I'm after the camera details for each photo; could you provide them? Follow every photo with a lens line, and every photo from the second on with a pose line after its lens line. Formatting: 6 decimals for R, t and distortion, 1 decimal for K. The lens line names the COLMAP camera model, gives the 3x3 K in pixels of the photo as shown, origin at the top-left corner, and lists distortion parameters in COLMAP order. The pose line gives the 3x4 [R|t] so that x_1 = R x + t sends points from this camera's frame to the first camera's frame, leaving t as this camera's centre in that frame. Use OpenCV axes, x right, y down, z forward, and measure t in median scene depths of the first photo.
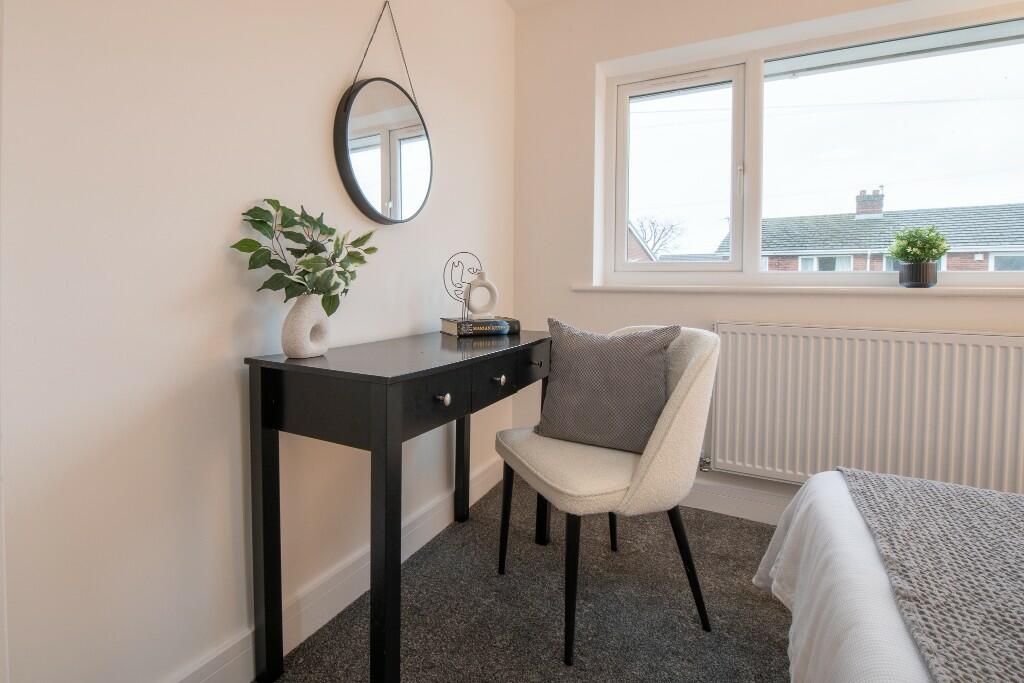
lens RADIAL K [[479.3, 0, 509.4], [0, 479.3, 296.2], [0, 0, 1]] dist [-0.002012, -0.000296]
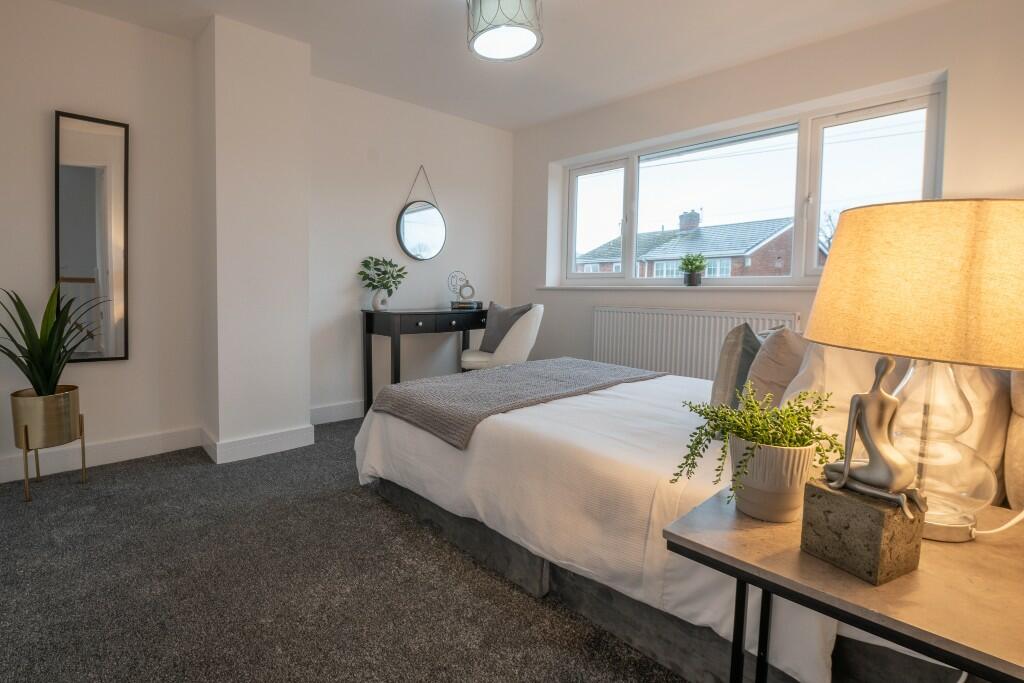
lens RADIAL K [[457.5, 0, 511.3], [0, 457.5, 313.4], [0, 0, 1]] dist [-0.018863, -0.000140]
pose [[0.948718, 0.013454, -0.315838, 1.124693], [-0.003745, 0.999502, 0.031327, 0.049712], [0.316102, -0.028538, 0.948296, -1.293591]]
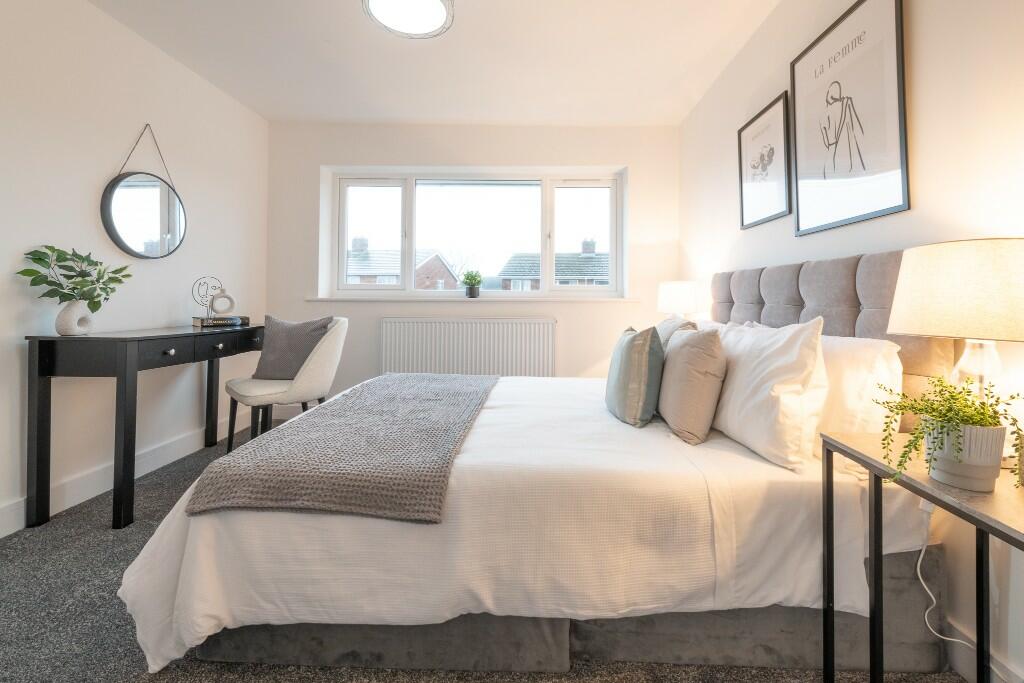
lens RADIAL K [[381.9, 0, 512.1], [0, 381.9, 295.4], [0, 0, 1]] dist [0.001418, -0.000212]
pose [[0.902072, 0.002638, 0.431578, 0.394605], [0.012611, 0.999393, -0.032469, 0.040696], [-0.431402, 0.034732, 0.901491, -0.907414]]
